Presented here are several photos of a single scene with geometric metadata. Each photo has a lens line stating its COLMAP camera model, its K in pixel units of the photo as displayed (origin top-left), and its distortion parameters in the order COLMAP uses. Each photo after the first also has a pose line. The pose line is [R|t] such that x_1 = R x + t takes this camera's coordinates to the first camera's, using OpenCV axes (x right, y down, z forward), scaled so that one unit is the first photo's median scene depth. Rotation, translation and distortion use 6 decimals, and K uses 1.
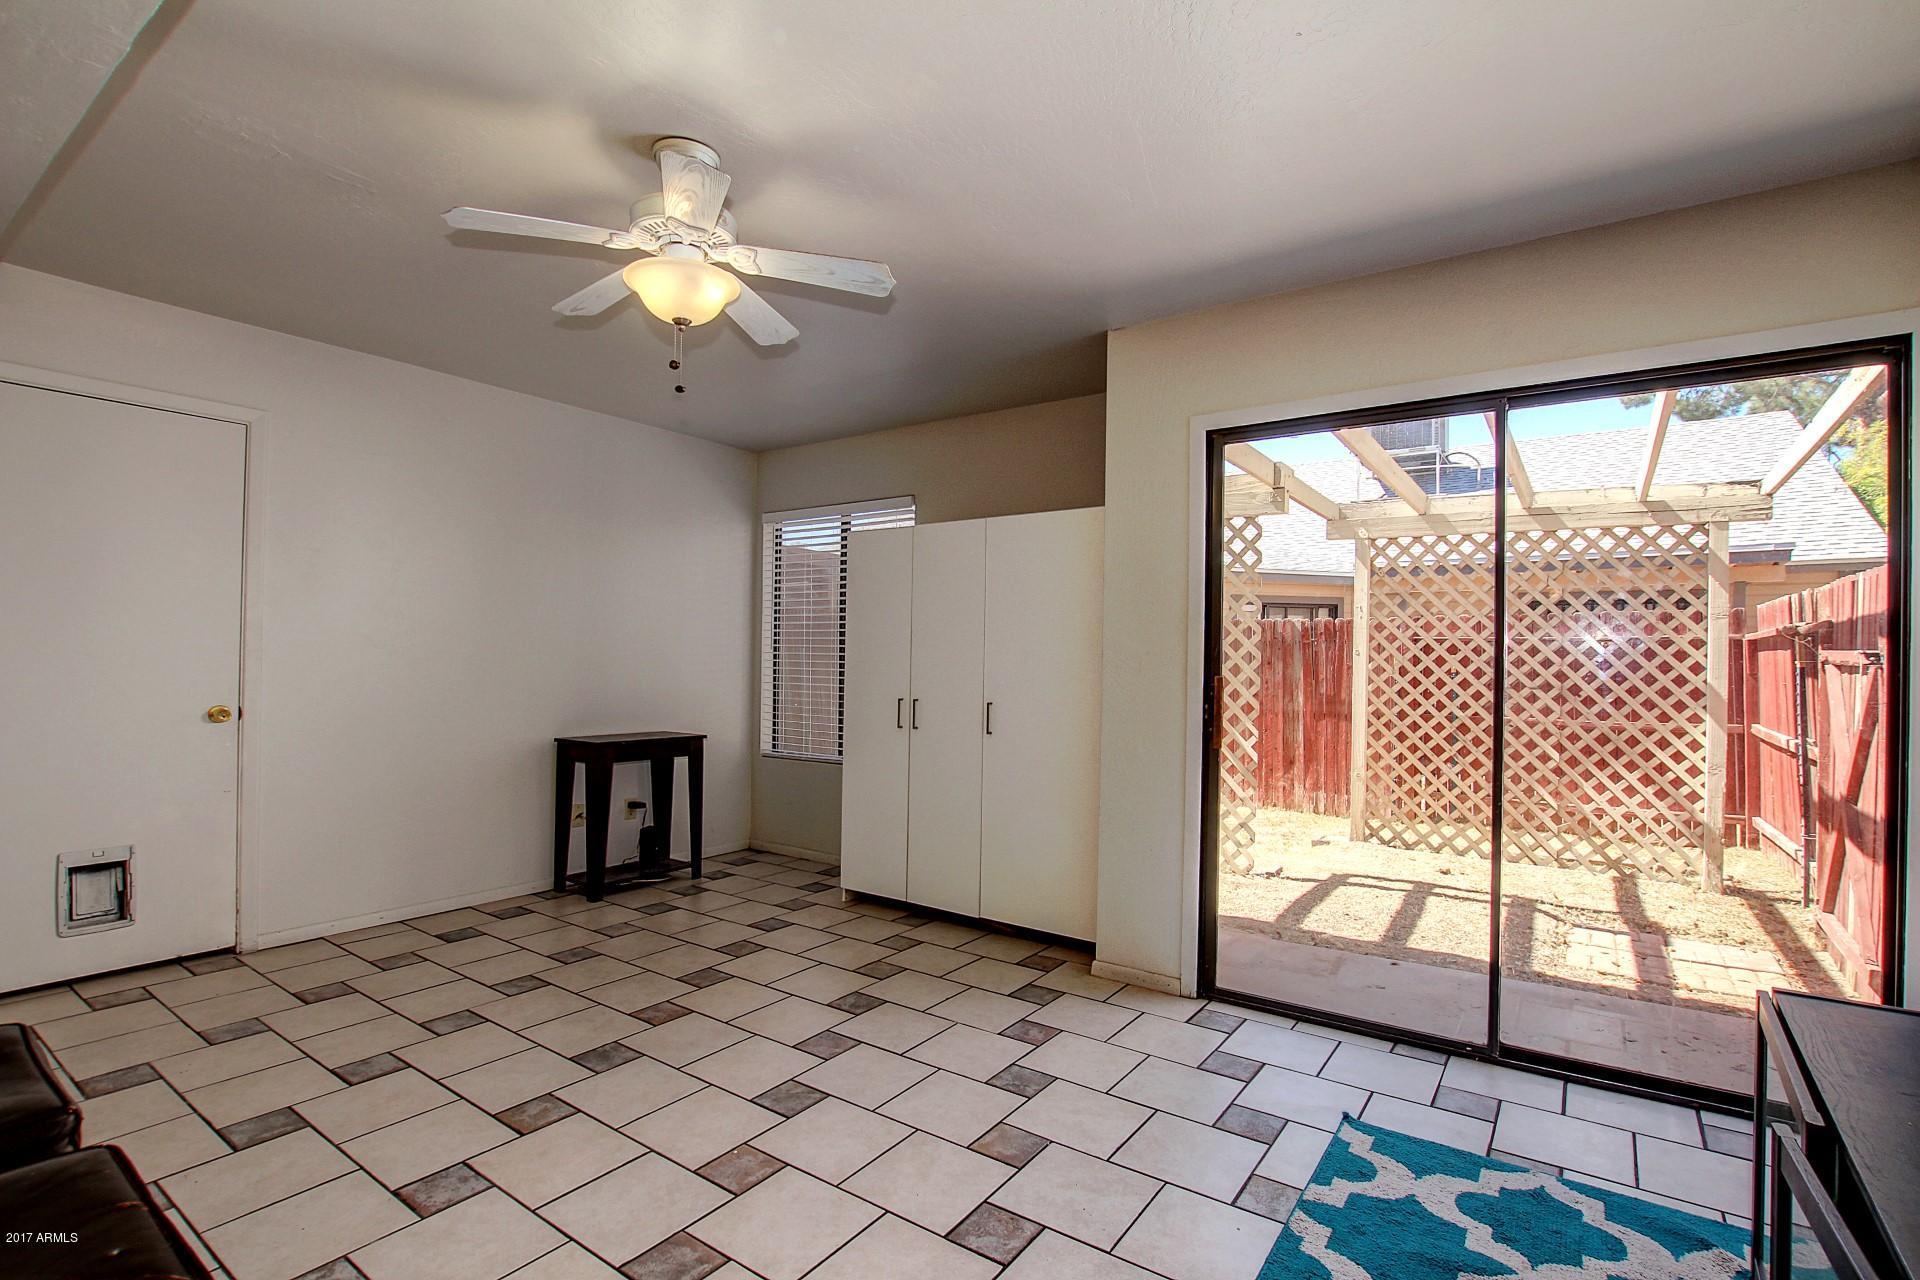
lens RADIAL K [[891.2, 0, 966.9], [0, 891.2, 653.4], [0, 0, 1]] dist [-0.034844, 0.001921]
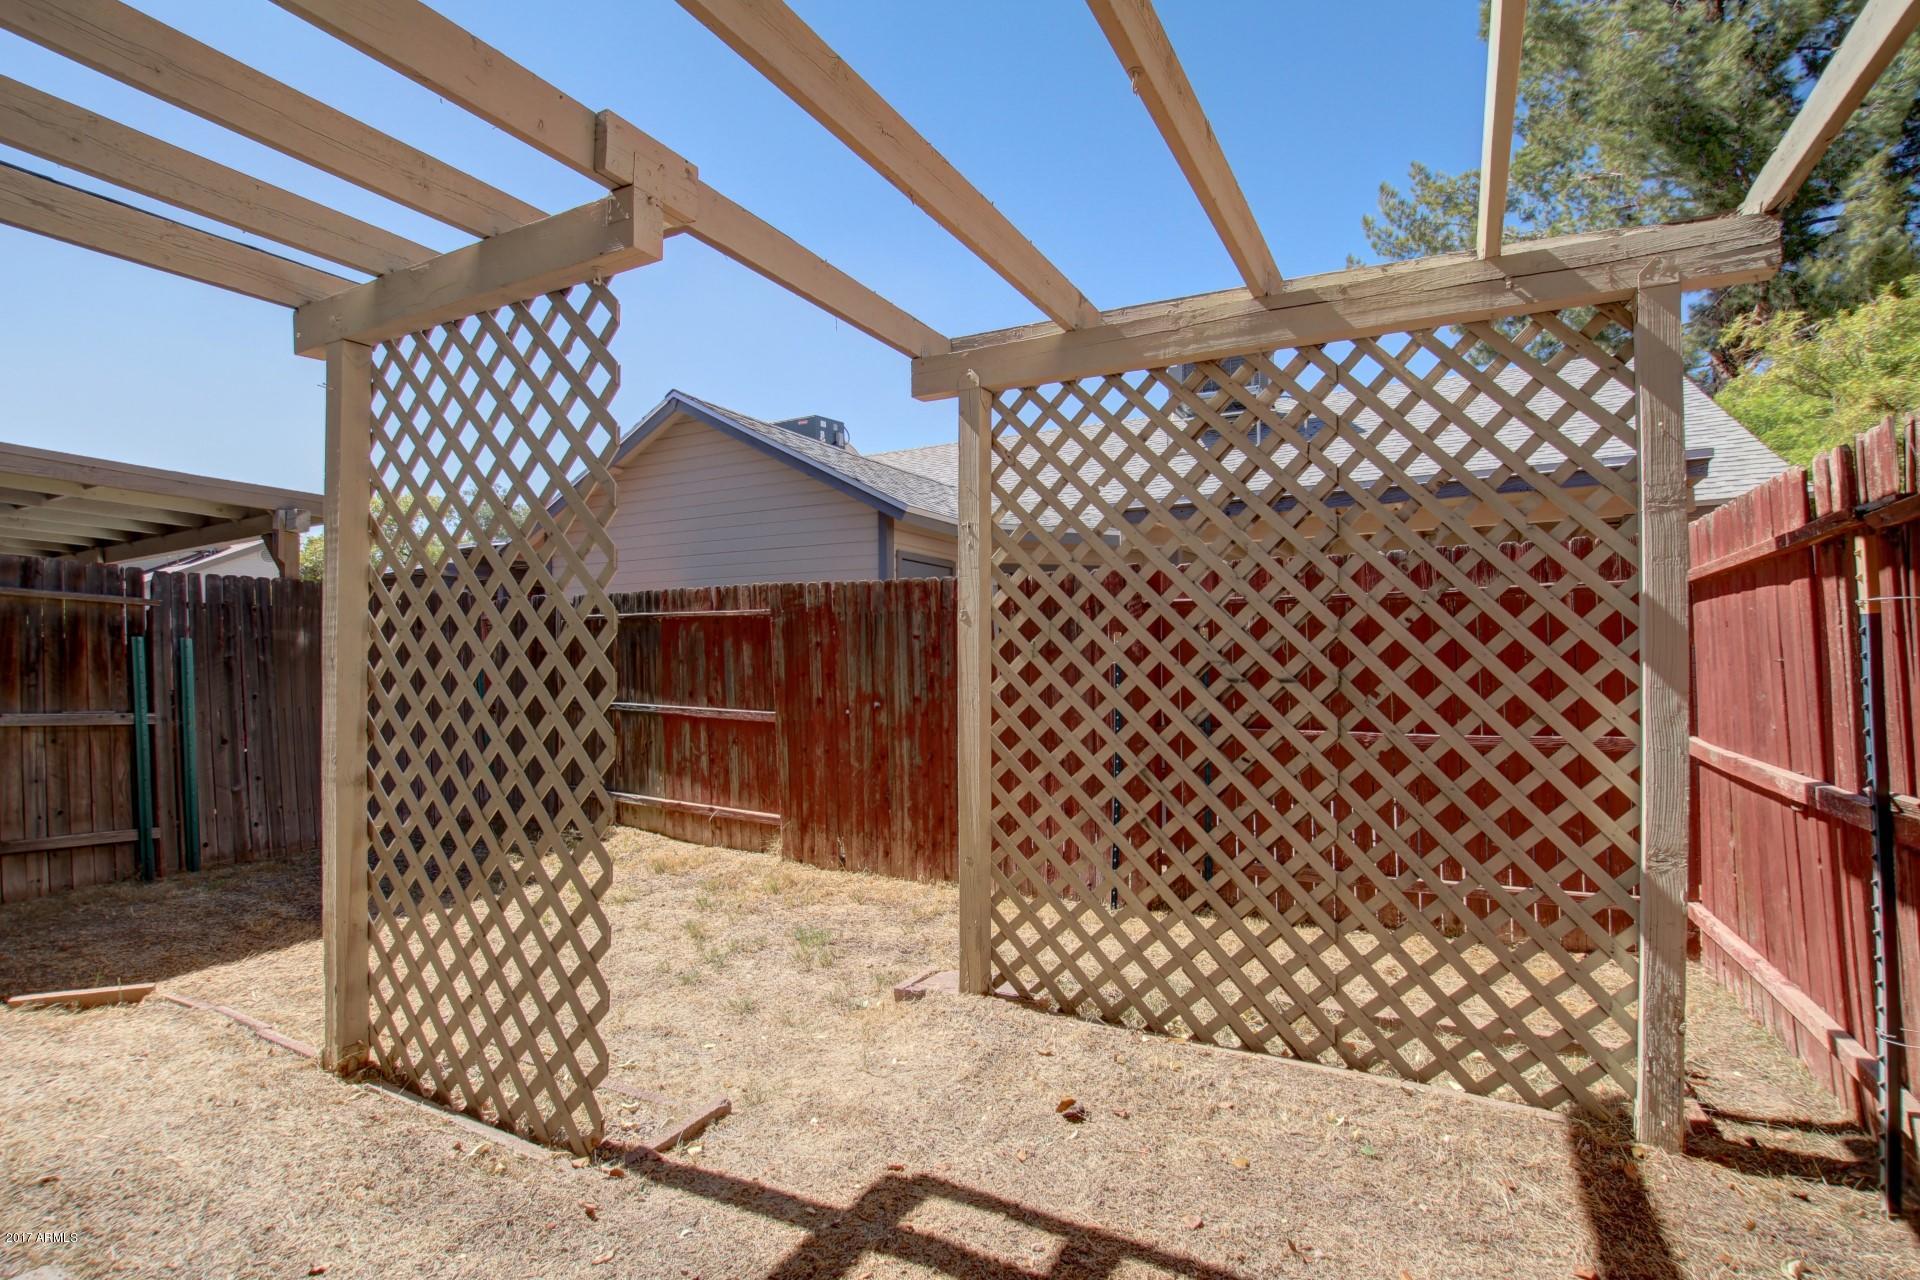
lens RADIAL K [[891.2, 0, 978.1], [0, 891.2, 656.1], [0, 0, 1]] dist [-0.034844, 0.001921]
pose [[0.992171, -0.019570, 0.123342, 0.423092], [0.019376, 0.999808, 0.002768, 0.021978], [-0.123373, -0.000356, 0.992360, 0.548009]]
